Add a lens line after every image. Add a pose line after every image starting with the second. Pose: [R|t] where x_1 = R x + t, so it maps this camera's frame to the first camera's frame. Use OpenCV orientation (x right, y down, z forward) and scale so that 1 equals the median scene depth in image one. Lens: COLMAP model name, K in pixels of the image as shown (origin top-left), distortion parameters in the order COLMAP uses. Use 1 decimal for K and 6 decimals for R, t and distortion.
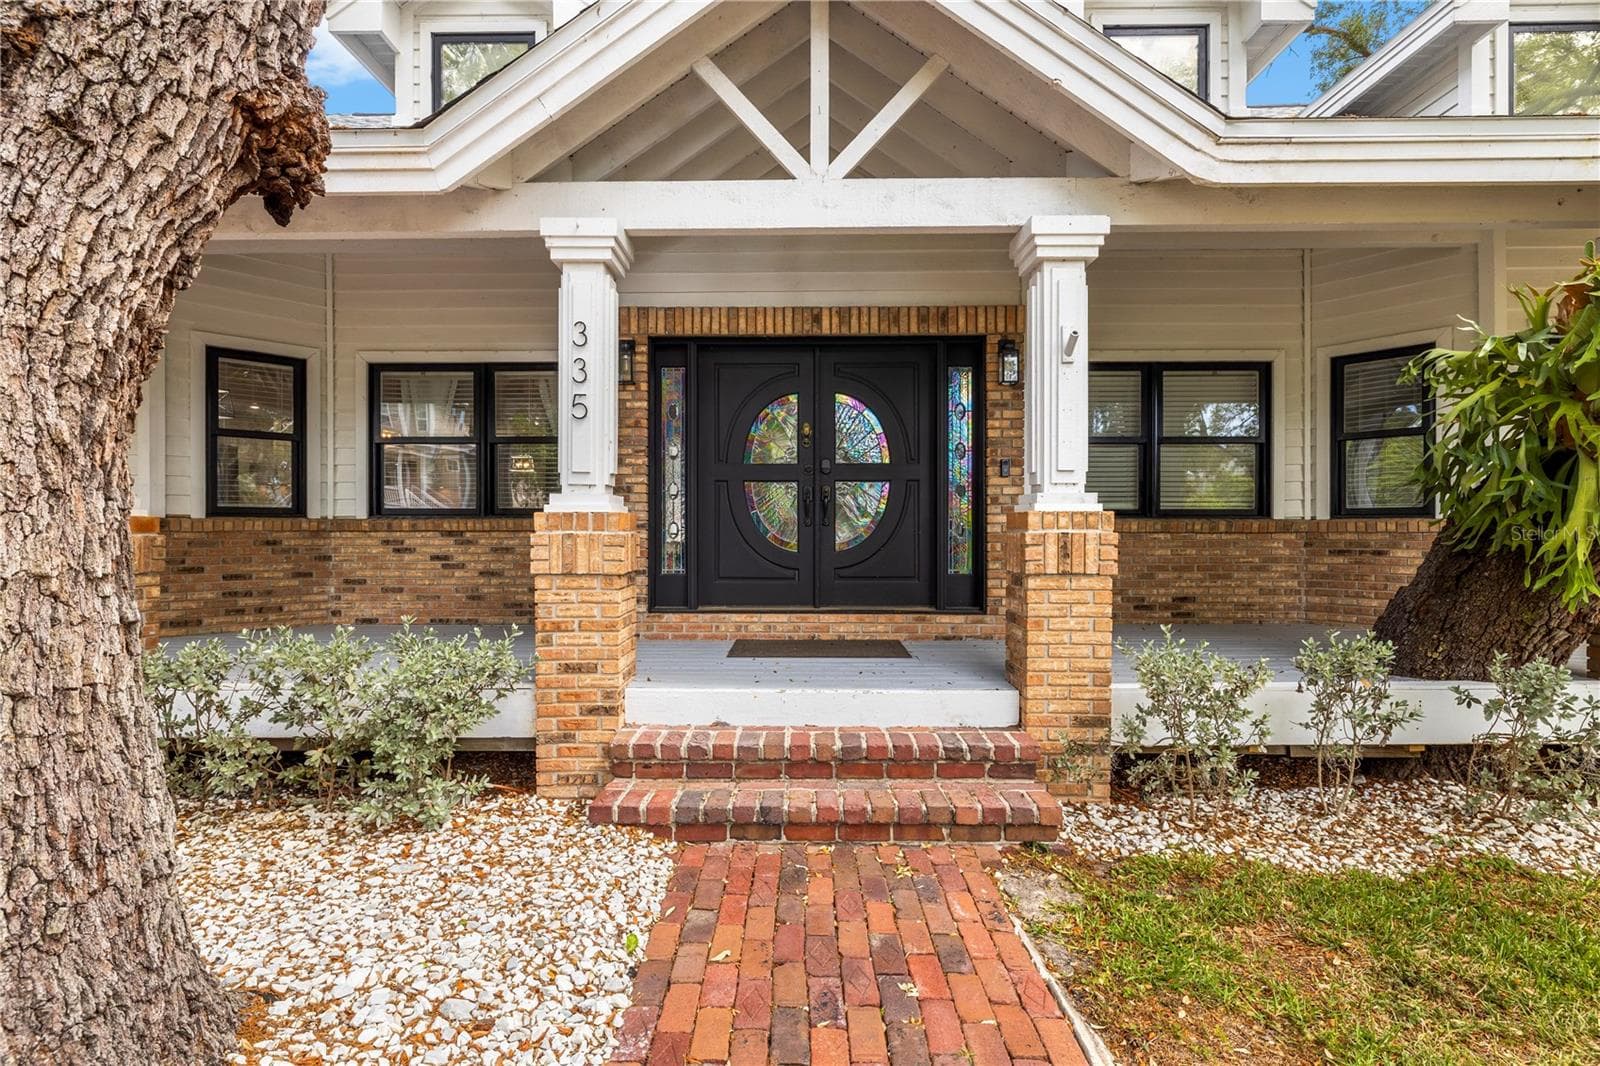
lens RADIAL K [[827.4, 0, 801.8], [0, 827.4, 538.9], [0, 0, 1]] dist [-0.015935, -0.000621]
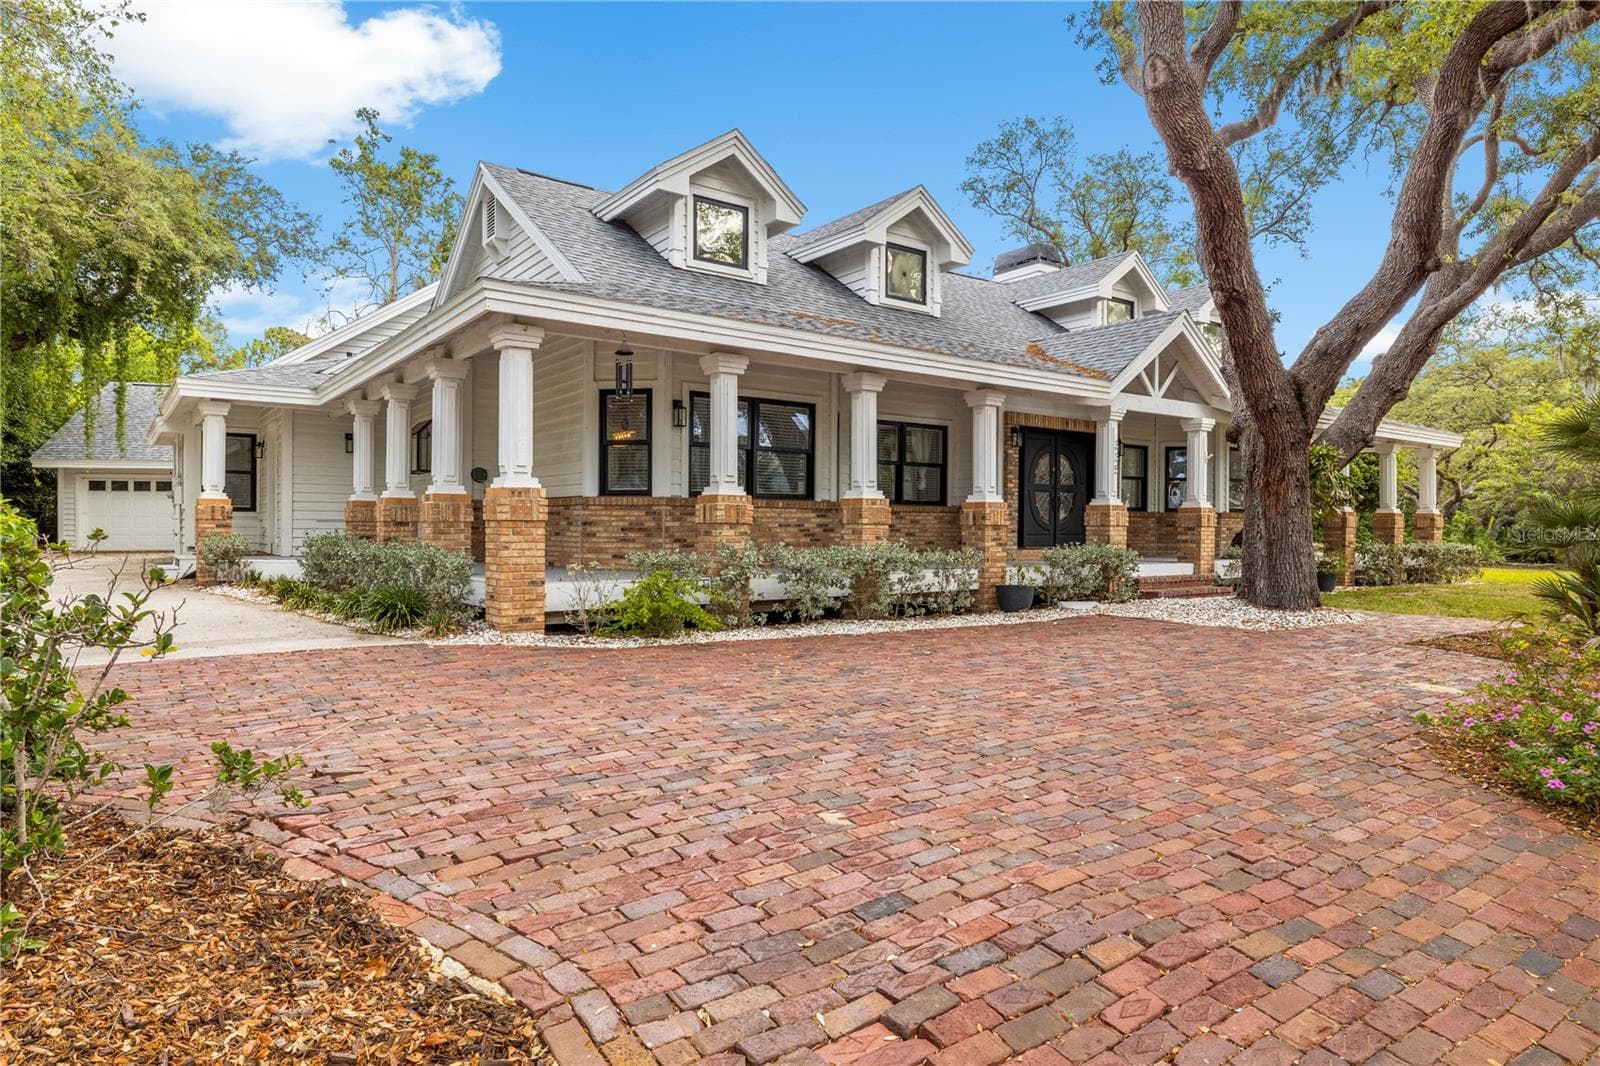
lens RADIAL K [[941.8, 0, 800.9], [0, 941.8, 536.0], [0, 0, 1]] dist [0.000507, 0.003270]
pose [[0.785925, 0.000297, 0.618322, -2.038890], [-0.004214, 0.999979, 0.004876, 0.039208], [-0.618308, -0.006438, 0.785910, -0.588026]]
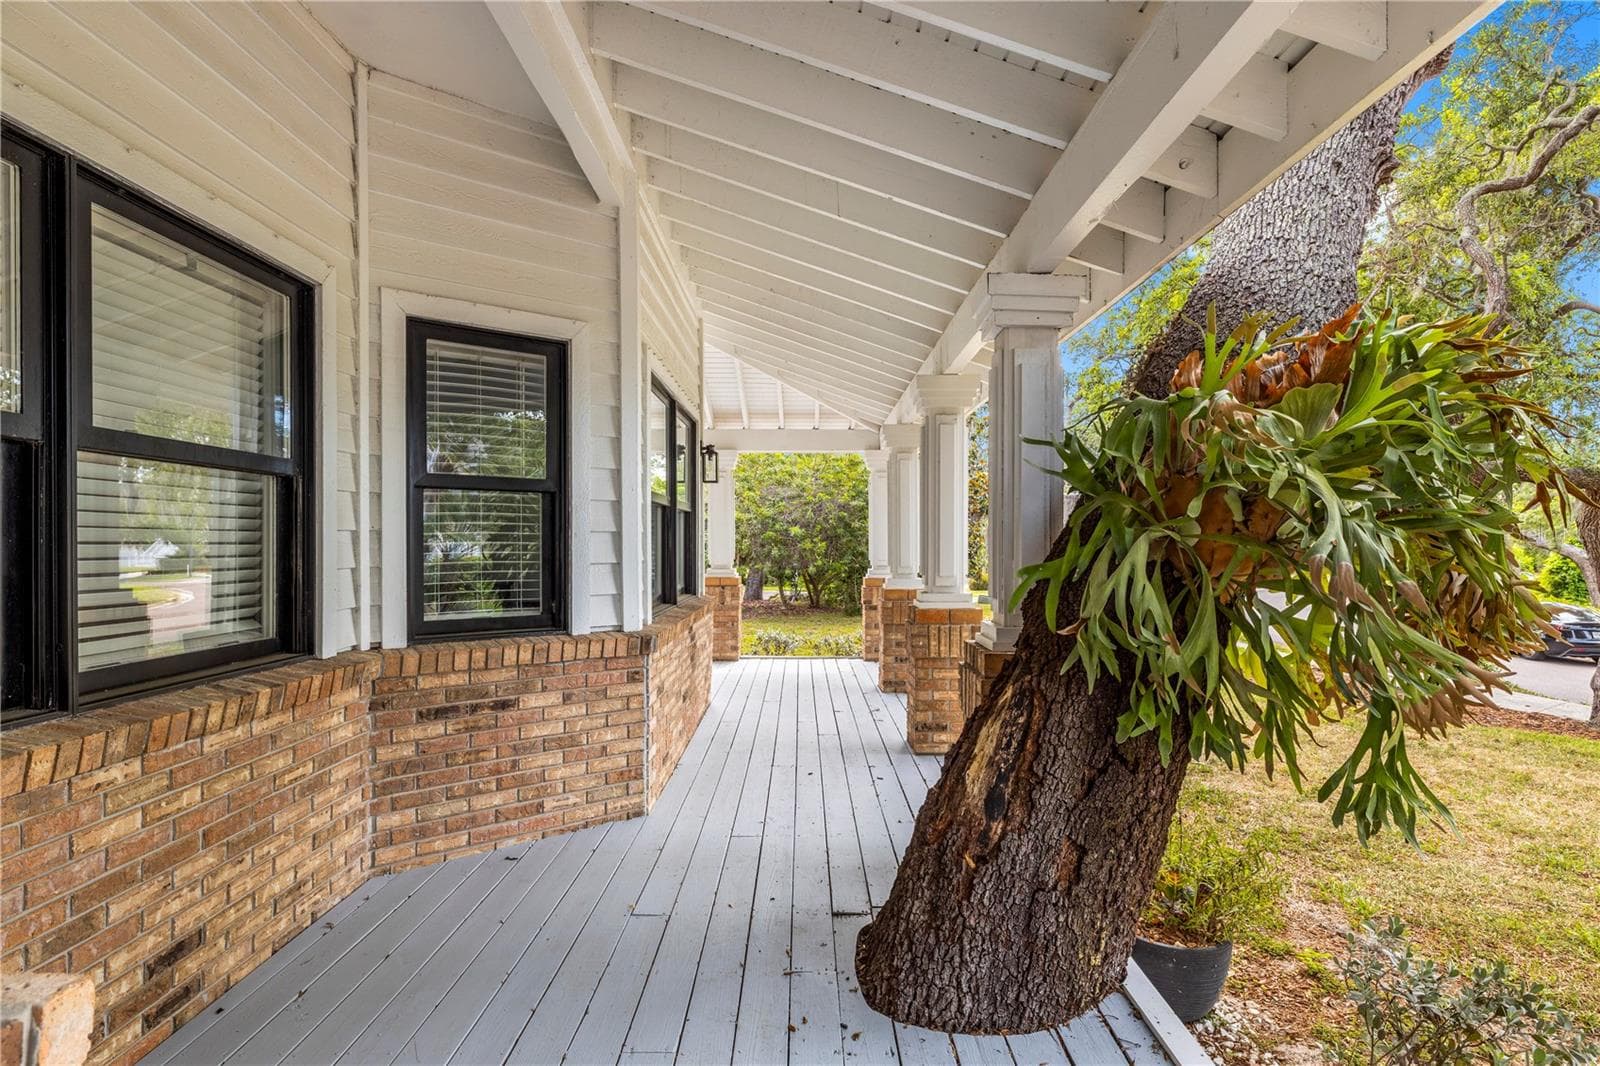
lens RADIAL K [[827.4, 0, 796.9], [0, 827.4, 539.6], [0, 0, 1]] dist [-0.015935, -0.000621]
pose [[-0.031167, 0.005873, 0.999497, 0.147004], [0.001792, 0.999981, -0.005820, -0.084671], [-0.999513, 0.001609, -0.031177, 0.790575]]
